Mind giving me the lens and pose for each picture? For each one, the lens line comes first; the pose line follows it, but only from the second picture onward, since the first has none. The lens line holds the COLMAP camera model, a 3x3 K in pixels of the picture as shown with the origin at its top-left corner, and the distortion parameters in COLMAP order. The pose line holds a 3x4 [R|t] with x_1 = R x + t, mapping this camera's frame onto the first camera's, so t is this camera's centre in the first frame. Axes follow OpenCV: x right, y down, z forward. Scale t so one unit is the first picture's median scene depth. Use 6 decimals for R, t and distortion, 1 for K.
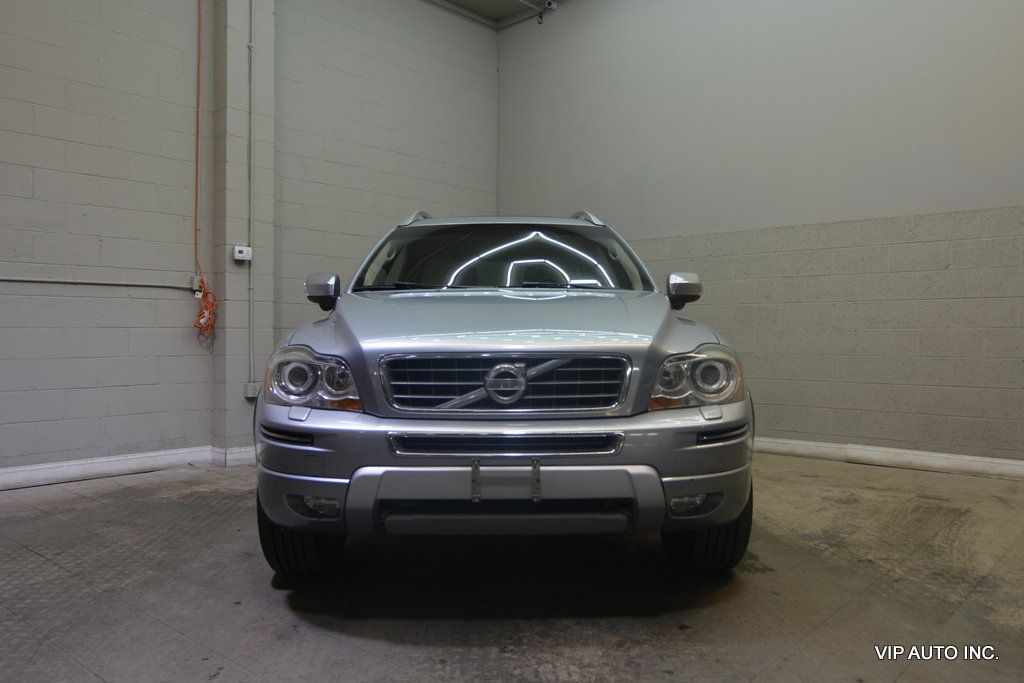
lens RADIAL K [[774.0, 0, 512.3], [0, 774.0, 340.2], [0, 0, 1]] dist [-0.009493, -0.000475]
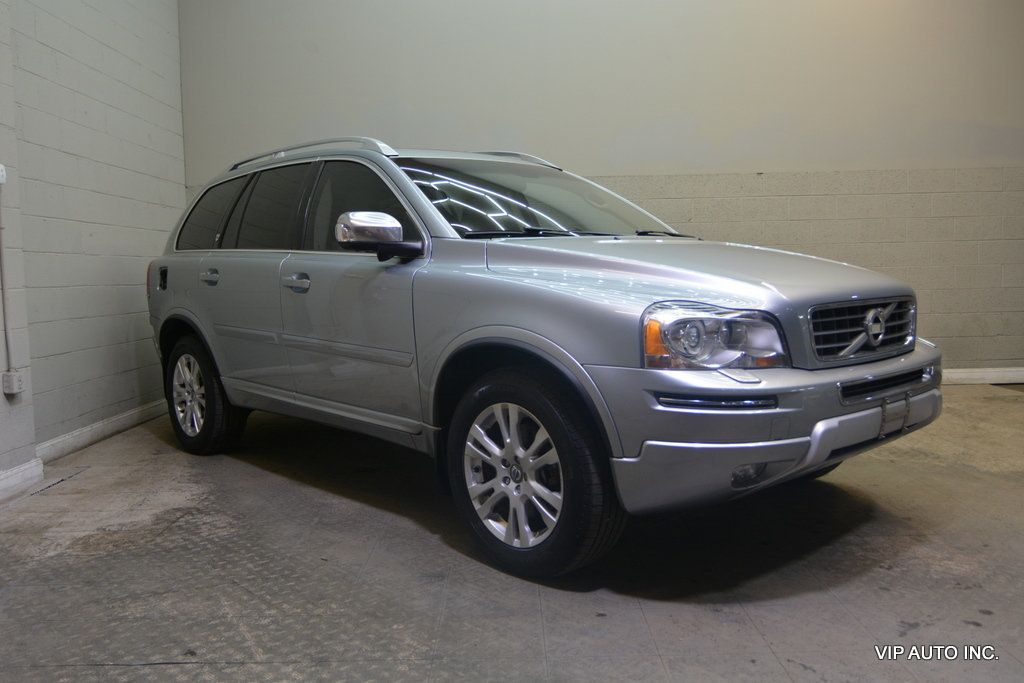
lens RADIAL K [[824.8, 0, 506.2], [0, 824.8, 339.2], [0, 0, 1]] dist [-0.015031, -0.000441]
pose [[0.755021, -0.070083, 0.651945, -0.537035], [0.030091, 0.996928, 0.072319, -0.012172], [-0.655010, -0.034985, 0.754810, 0.221793]]
